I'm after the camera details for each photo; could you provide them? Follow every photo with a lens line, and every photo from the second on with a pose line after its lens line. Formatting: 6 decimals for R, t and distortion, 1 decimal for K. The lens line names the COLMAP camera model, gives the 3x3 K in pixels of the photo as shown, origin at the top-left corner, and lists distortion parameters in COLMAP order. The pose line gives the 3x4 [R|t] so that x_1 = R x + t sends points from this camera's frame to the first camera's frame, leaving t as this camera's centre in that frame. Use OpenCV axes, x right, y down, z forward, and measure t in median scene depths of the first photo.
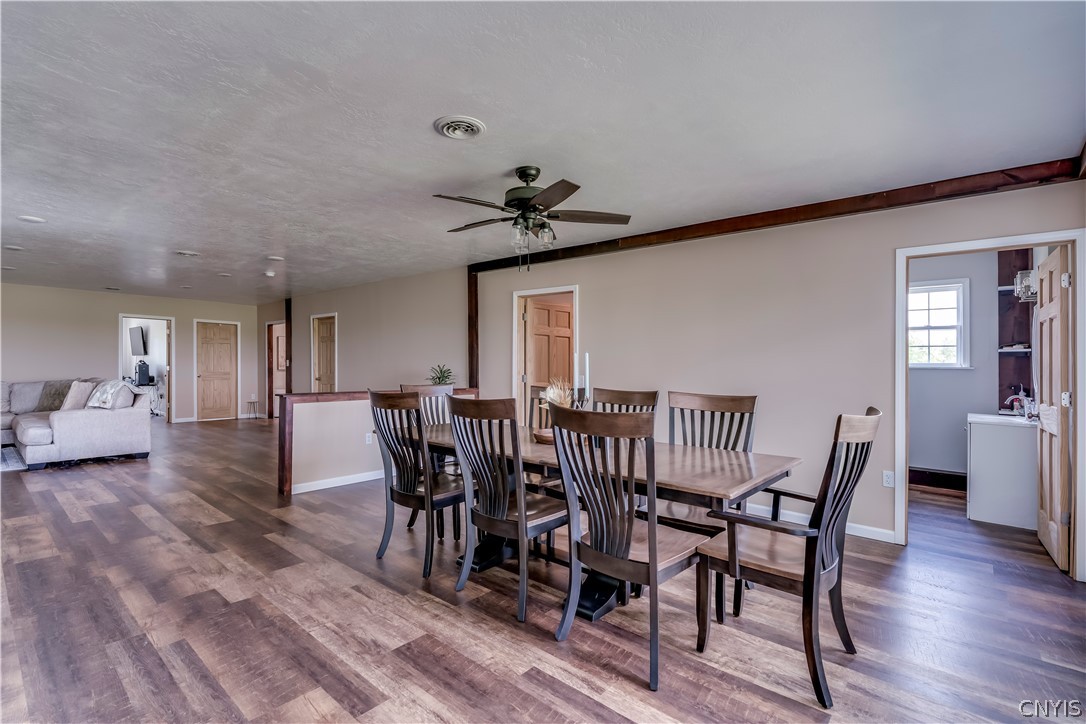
lens RADIAL K [[510.3, 0, 536.8], [0, 510.3, 368.6], [0, 0, 1]] dist [-0.006305, -0.000436]
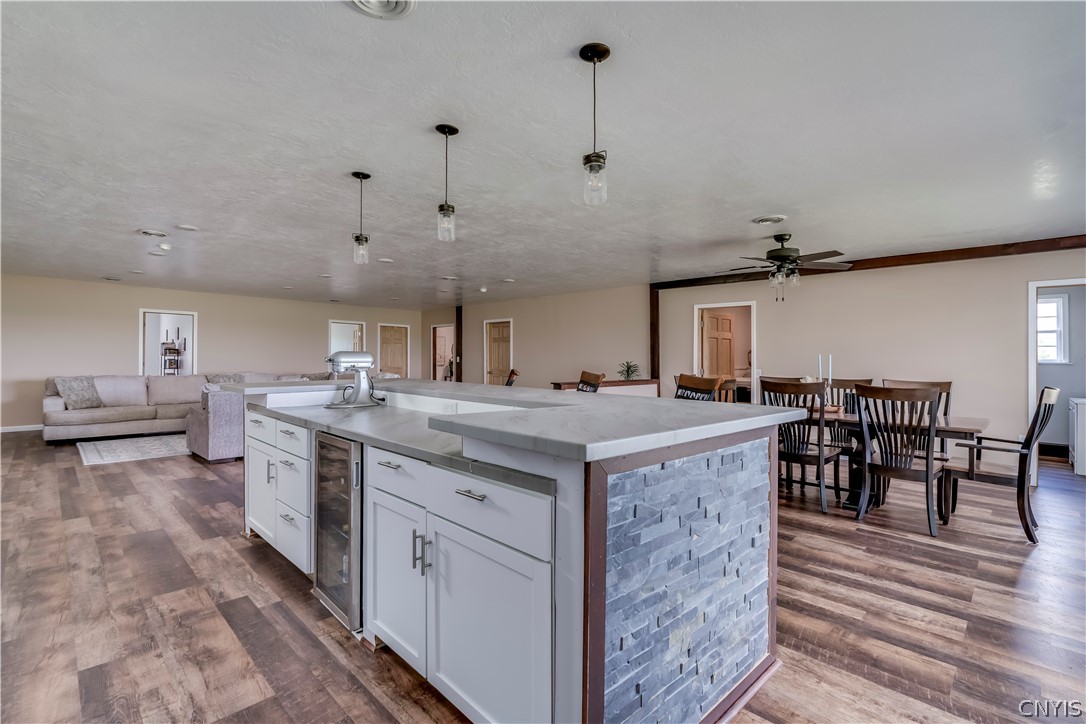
lens RADIAL K [[501.3, 0, 543.0], [0, 501.3, 362.0], [0, 0, 1]] dist [-0.002883, -0.000176]
pose [[0.998517, -0.001546, -0.054410, -0.600011], [0.001432, 0.999997, -0.002142, -0.004980], [0.054413, 0.002061, 0.998516, -0.497805]]
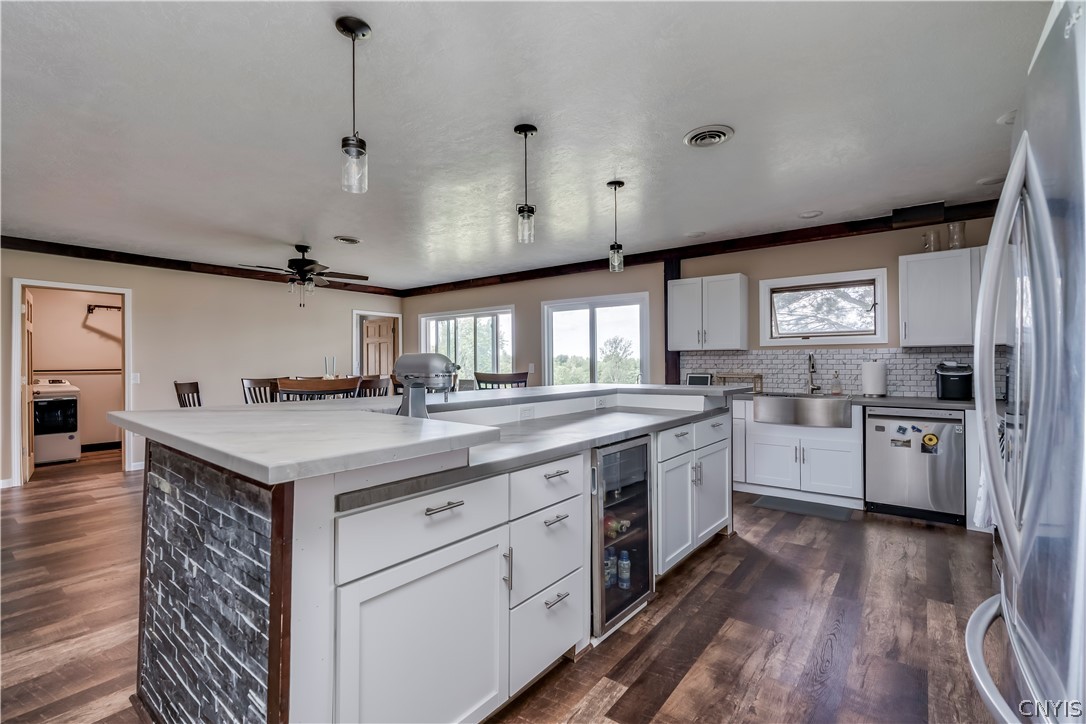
lens RADIAL K [[501.3, 0, 543.0], [0, 501.3, 362.0], [0, 0, 1]] dist [-0.002883, -0.000176]
pose [[-0.080064, -0.016120, 0.996659, -1.574942], [0.011058, 0.999793, 0.017059, -0.027426], [-0.996728, 0.012387, -0.079869, 0.319500]]
